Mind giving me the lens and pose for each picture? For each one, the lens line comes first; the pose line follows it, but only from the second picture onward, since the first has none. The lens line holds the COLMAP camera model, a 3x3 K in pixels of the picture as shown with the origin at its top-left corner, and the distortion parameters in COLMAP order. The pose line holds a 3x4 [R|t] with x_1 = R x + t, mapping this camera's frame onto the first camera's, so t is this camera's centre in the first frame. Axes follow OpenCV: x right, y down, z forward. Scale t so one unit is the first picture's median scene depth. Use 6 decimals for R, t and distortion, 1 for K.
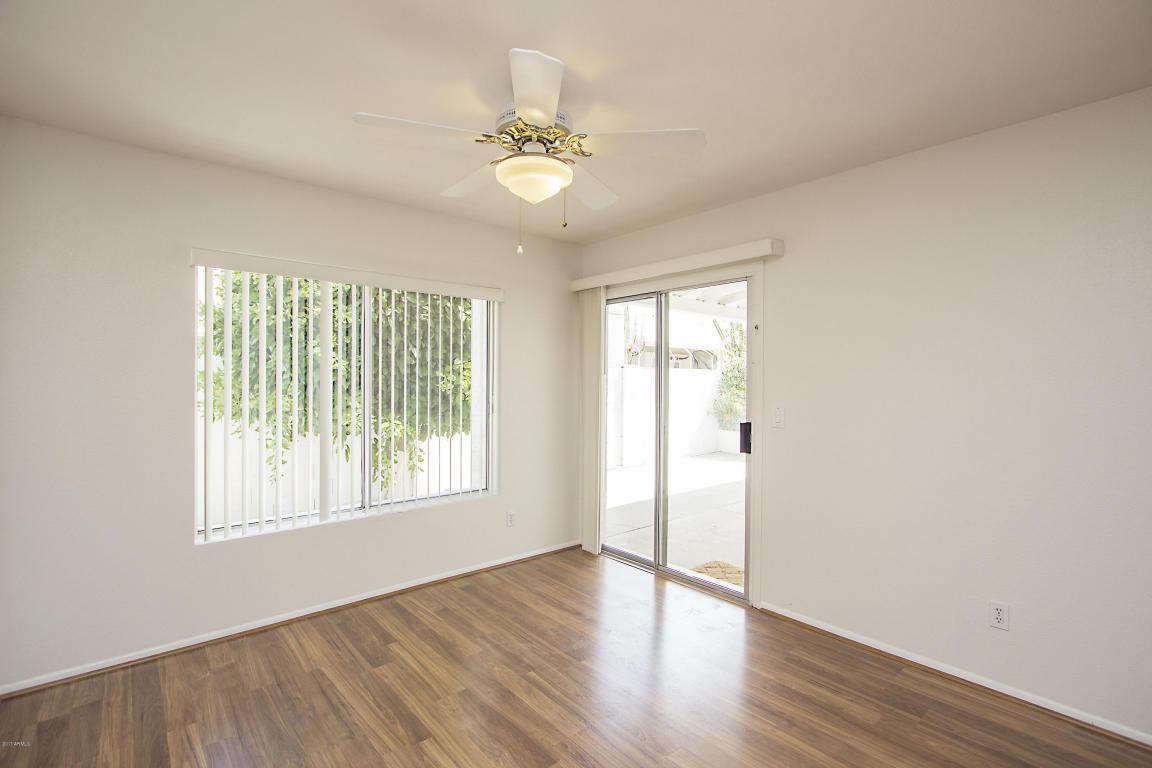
lens RADIAL K [[524.3, 0, 579.3], [0, 524.3, 383.7], [0, 0, 1]] dist [-0.015172, 0.001156]
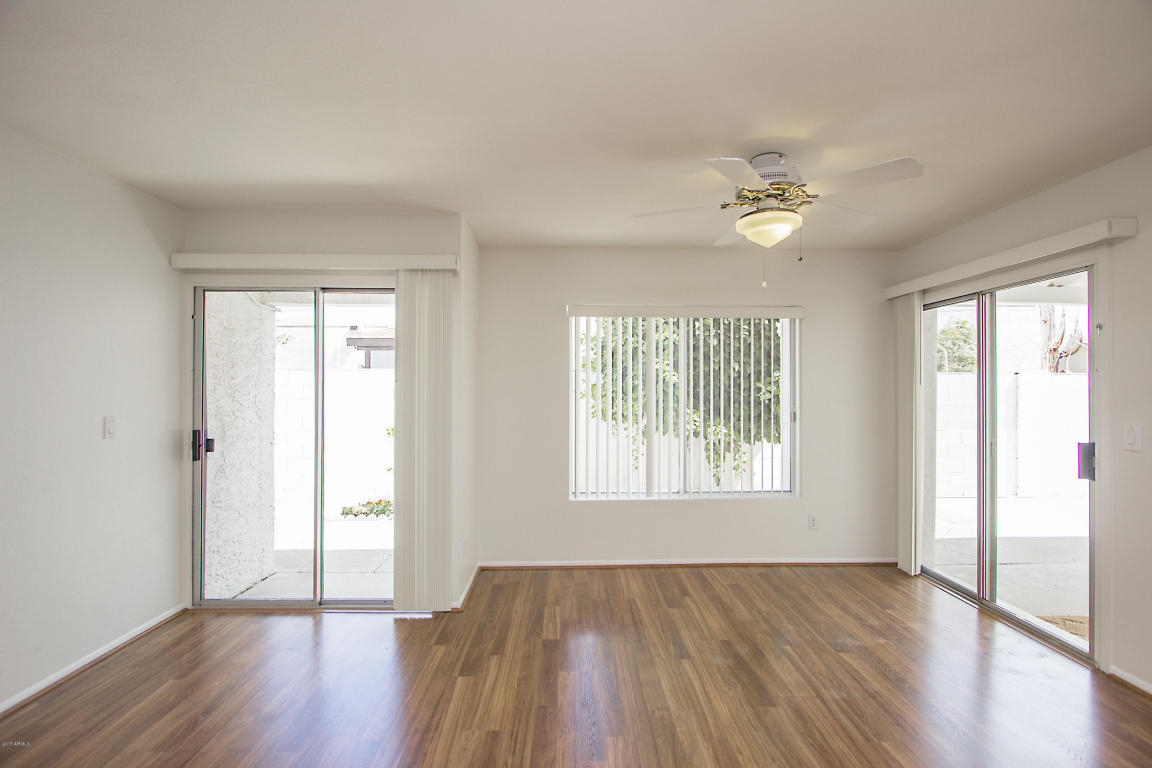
lens RADIAL K [[524.3, 0, 582.1], [0, 524.3, 388.9], [0, 0, 1]] dist [-0.015172, 0.001156]
pose [[0.770461, -0.004089, -0.637474, 0.218962], [-0.000514, 0.999975, -0.007035, -0.004016], [0.637487, 0.005748, 0.770440, -0.131525]]
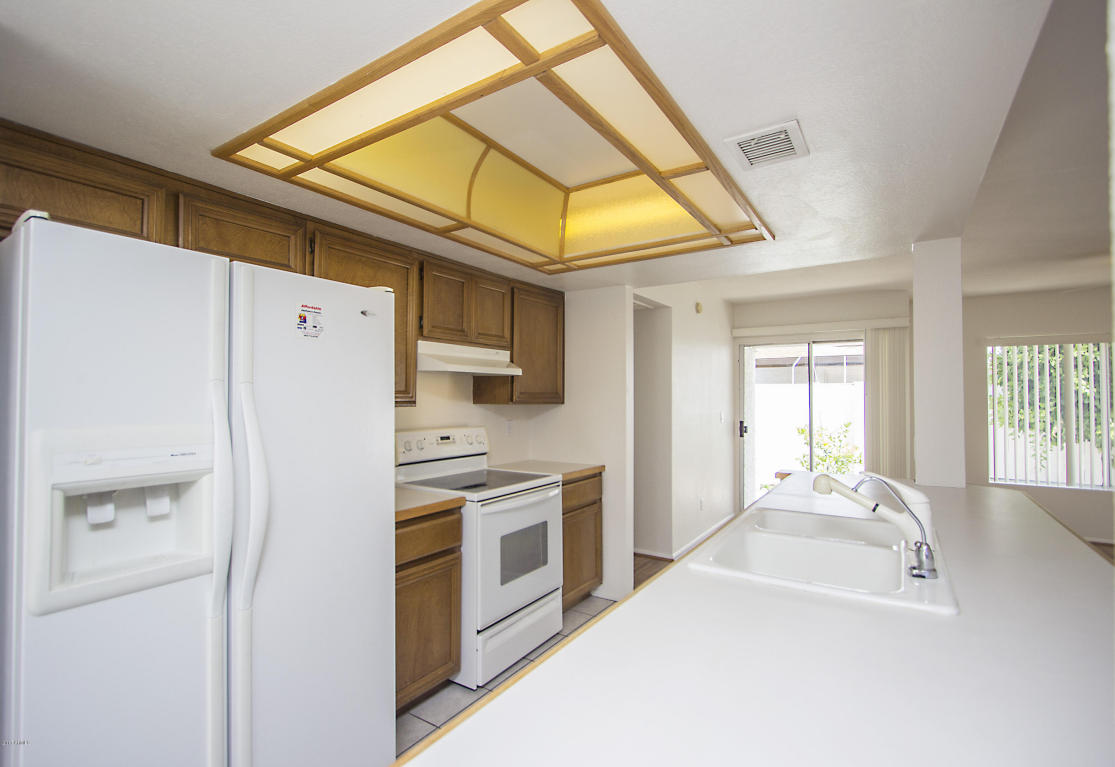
lens RADIAL K [[527.8, 0, 549.4], [0, 527.8, 380.5], [0, 0, 1]] dist [-0.008736, -0.001243]
pose [[0.257361, -0.033388, -0.965738, 0.671978], [-0.007919, 0.999296, -0.036659, -0.003017], [0.966283, 0.017083, 0.256916, -0.991539]]
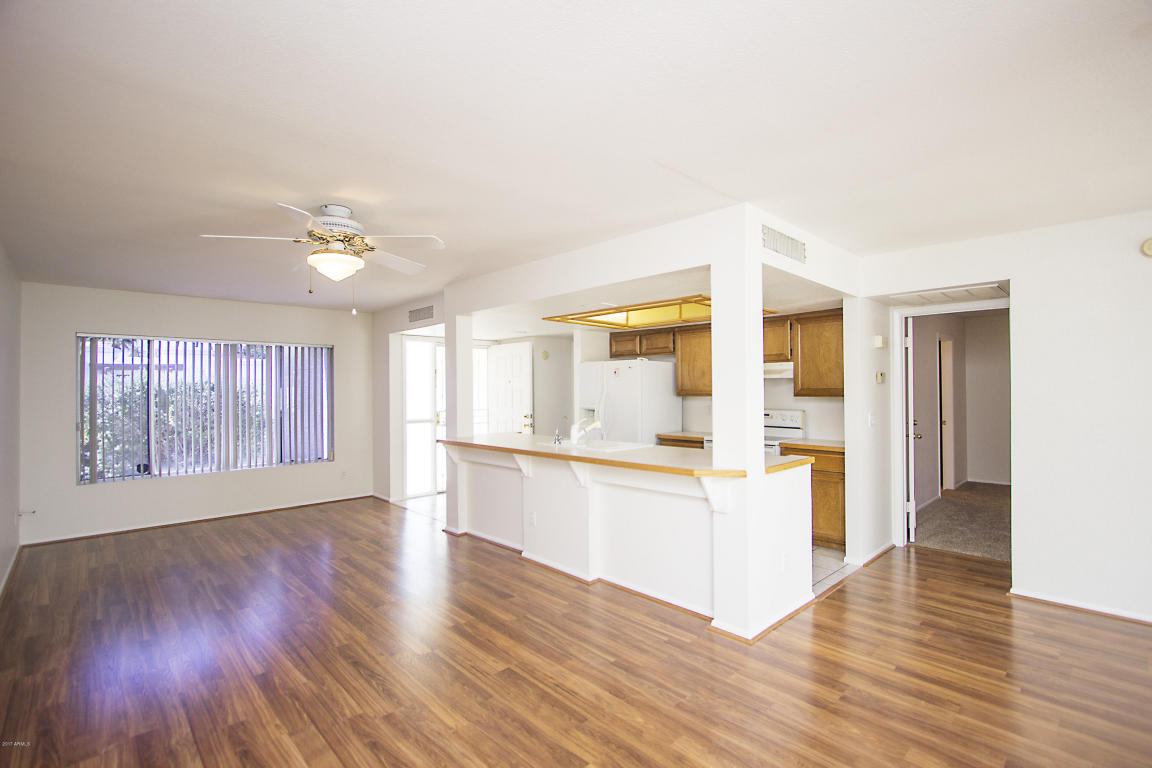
lens RADIAL K [[524.3, 0, 582.2], [0, 524.3, 385.4], [0, 0, 1]] dist [-0.015172, 0.001156]
pose [[-0.998429, -0.002034, -0.056002, 0.384326], [-0.001847, 0.999993, -0.003387, -0.020801], [0.056009, -0.003279, -0.998425, 0.709206]]
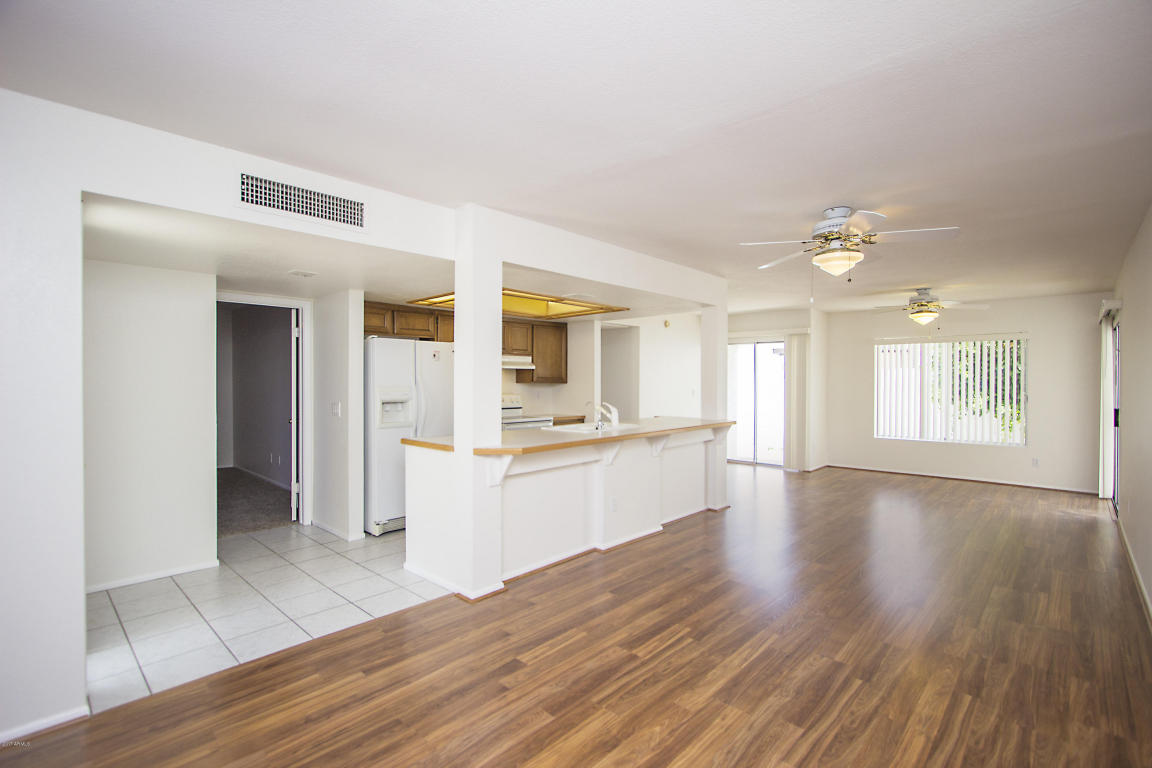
lens RADIAL K [[524.3, 0, 584.2], [0, 524.3, 381.8], [0, 0, 1]] dist [-0.015172, 0.001156]
pose [[0.103042, -0.002414, -0.994674, 1.716967], [-0.007221, 0.999969, -0.003175, 0.006162], [0.994651, 0.007509, 0.103022, -0.809759]]
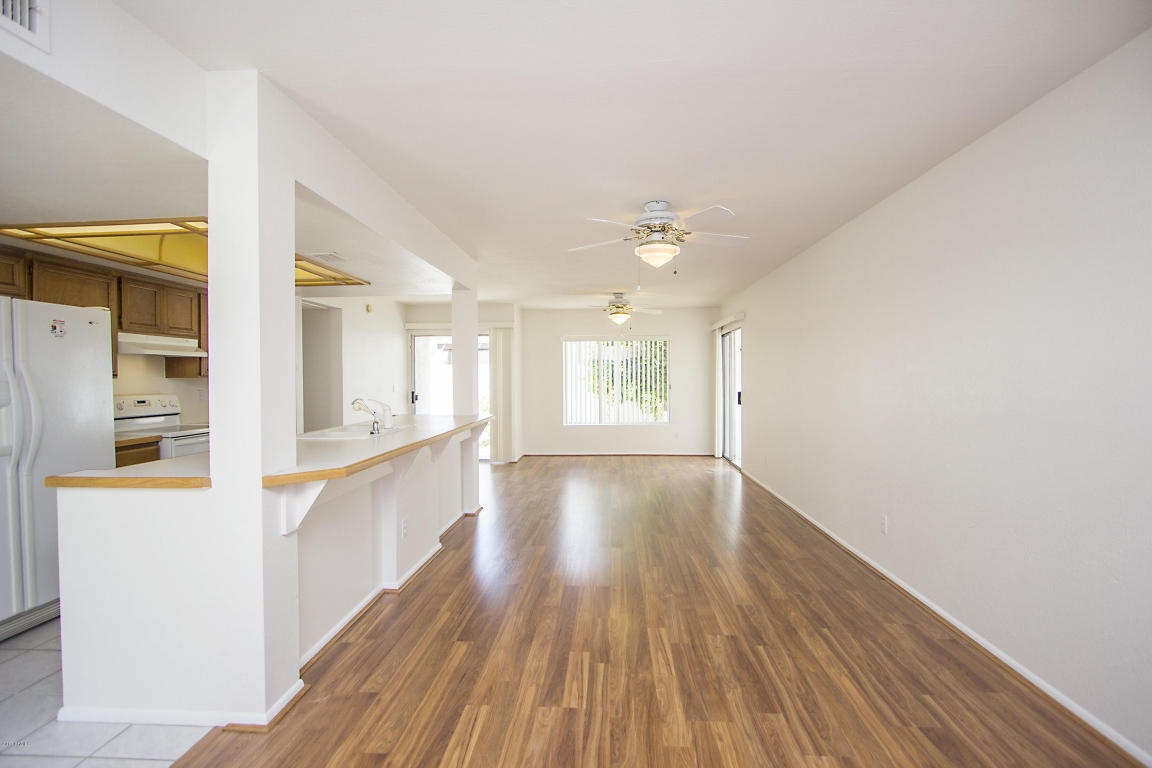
lens RADIAL K [[524.3, 0, 581.0], [0, 524.3, 382.4], [0, 0, 1]] dist [-0.015172, 0.001156]
pose [[0.713533, -0.002700, -0.700616, 1.390725], [0.006363, 0.999976, 0.002627, 0.022265], [0.700593, -0.006333, 0.713533, -1.082328]]
